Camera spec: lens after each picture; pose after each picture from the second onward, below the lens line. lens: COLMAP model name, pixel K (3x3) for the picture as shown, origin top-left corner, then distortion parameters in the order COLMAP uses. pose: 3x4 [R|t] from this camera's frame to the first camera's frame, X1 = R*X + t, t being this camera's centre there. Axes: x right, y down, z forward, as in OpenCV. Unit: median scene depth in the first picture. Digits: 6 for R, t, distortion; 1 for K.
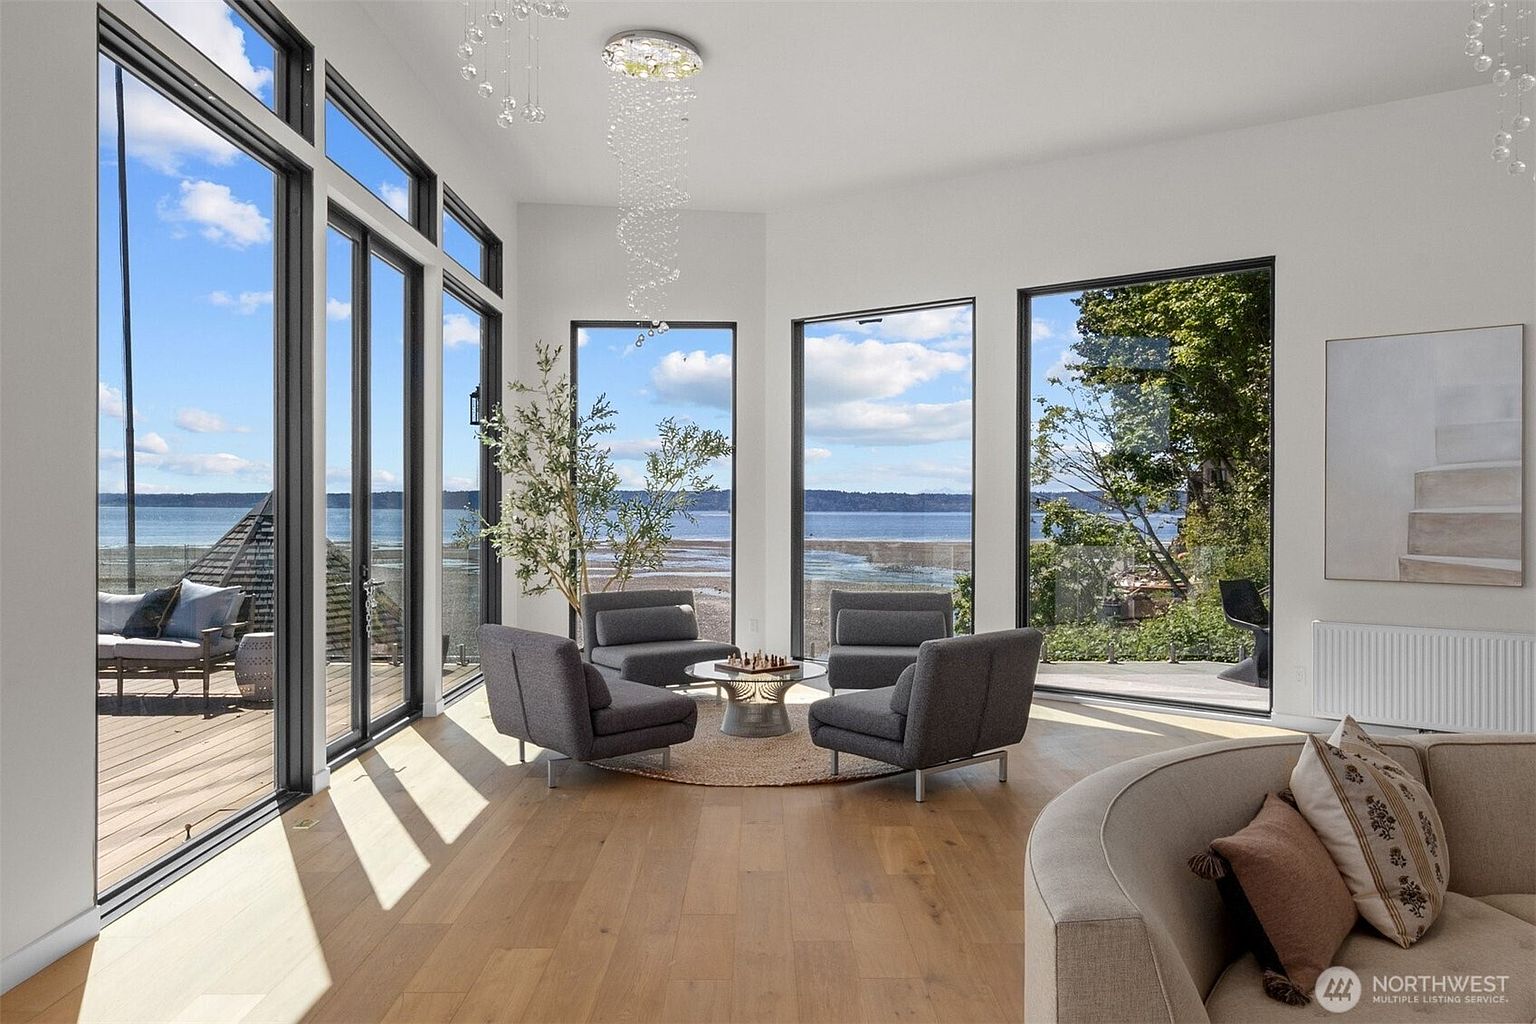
lens RADIAL K [[1039.9, 0, 784.6], [0, 1039.9, 512.6], [0, 0, 1]] dist [0.006714, -0.002510]
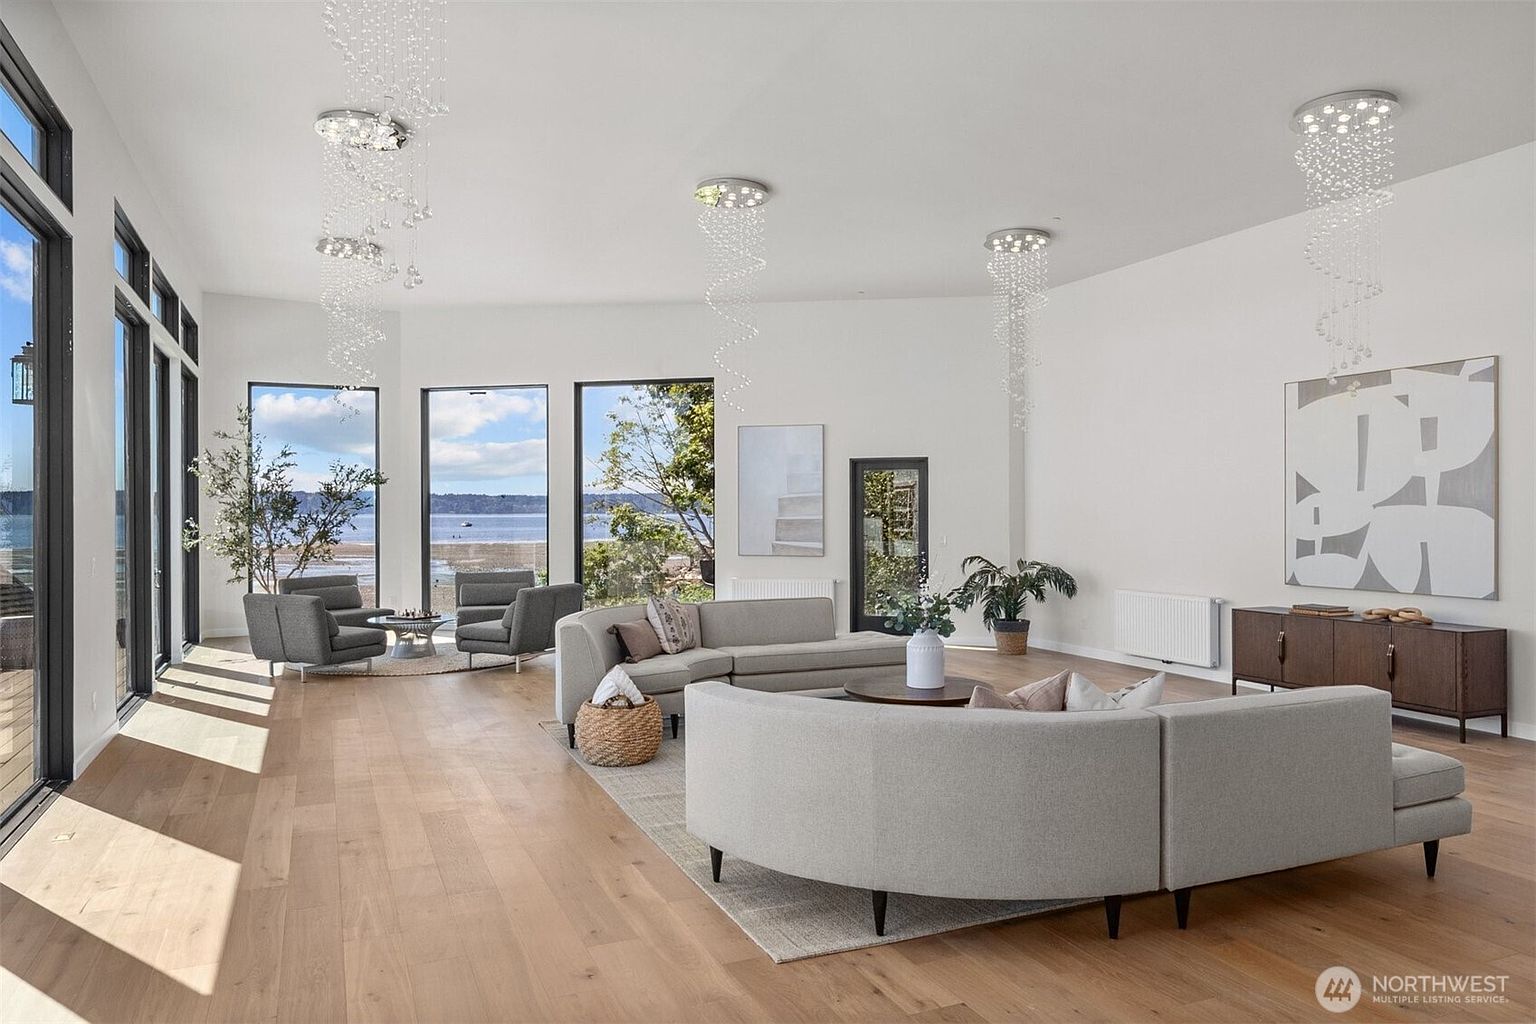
lens RADIAL K [[1039.9, 0, 769.1], [0, 1039.9, 516.5], [0, 0, 1]] dist [0.006714, -0.002510]
pose [[0.927976, -0.009379, 0.372521, -0.088661], [0.008493, 0.999956, 0.004018, -0.009087], [-0.372542, -0.000565, 0.928015, -0.553830]]
